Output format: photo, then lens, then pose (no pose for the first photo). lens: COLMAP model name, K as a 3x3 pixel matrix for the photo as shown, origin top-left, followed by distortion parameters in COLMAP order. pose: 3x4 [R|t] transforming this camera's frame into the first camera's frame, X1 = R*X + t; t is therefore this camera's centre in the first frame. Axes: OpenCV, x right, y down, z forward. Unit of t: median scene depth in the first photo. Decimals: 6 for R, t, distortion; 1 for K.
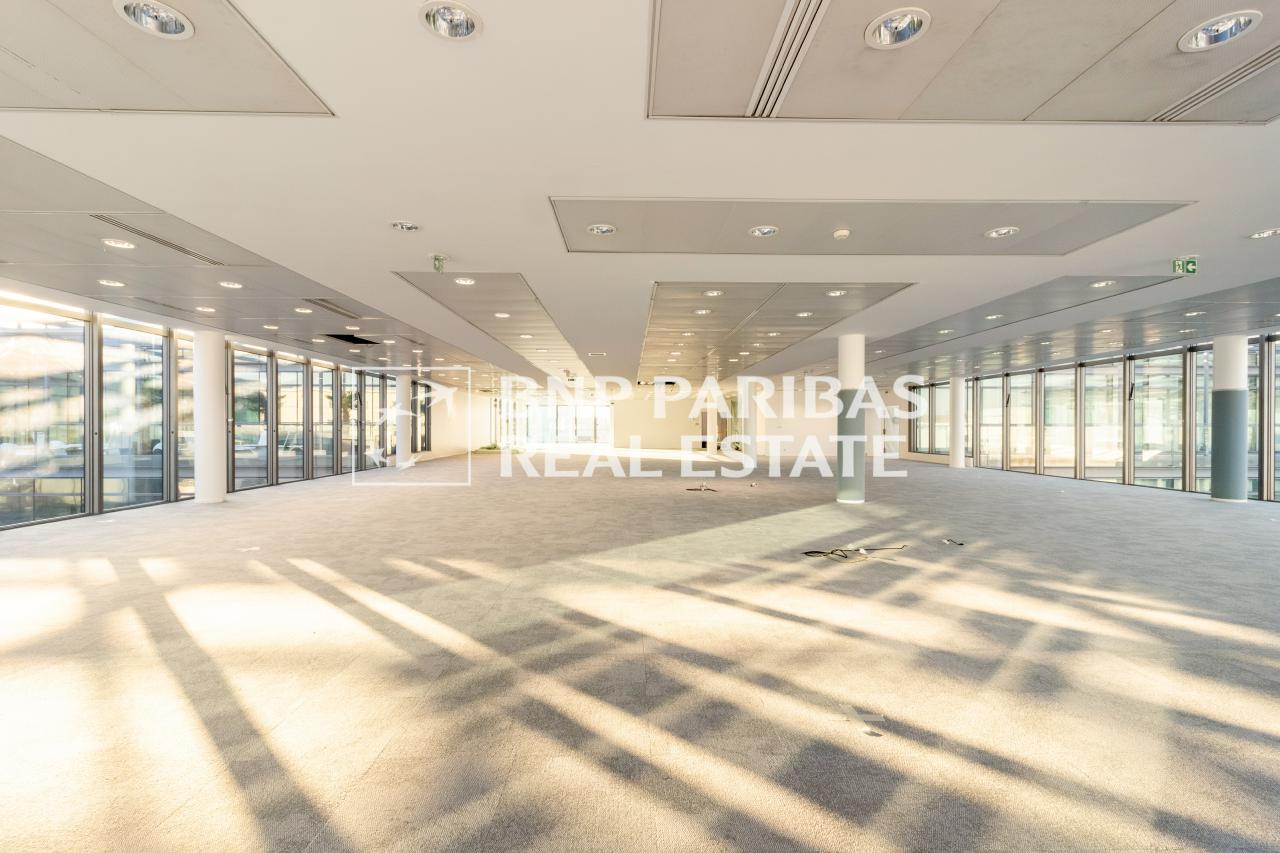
lens RADIAL K [[601.7, 0, 640.0], [0, 601.7, 426.5], [0, 0, 1]] dist [-0.021346, 0.000054]
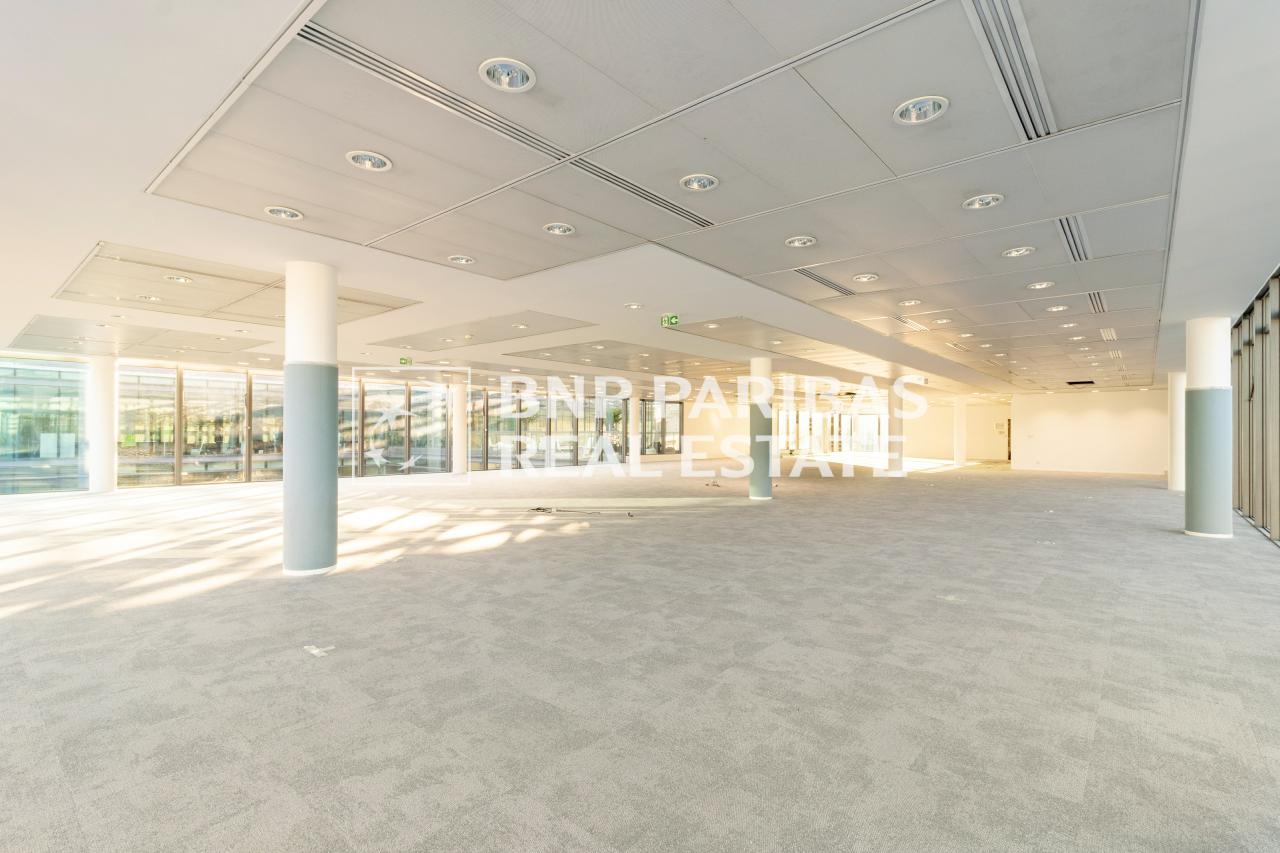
lens RADIAL K [[601.7, 0, 640.0], [0, 601.7, 426.5], [0, 0, 1]] dist [-0.021346, 0.000054]
pose [[0.753376, -0.005188, -0.657569, 0.956476], [-0.000131, 0.999968, -0.008040, -0.006271], [0.657590, 0.006144, 0.753351, -0.057351]]
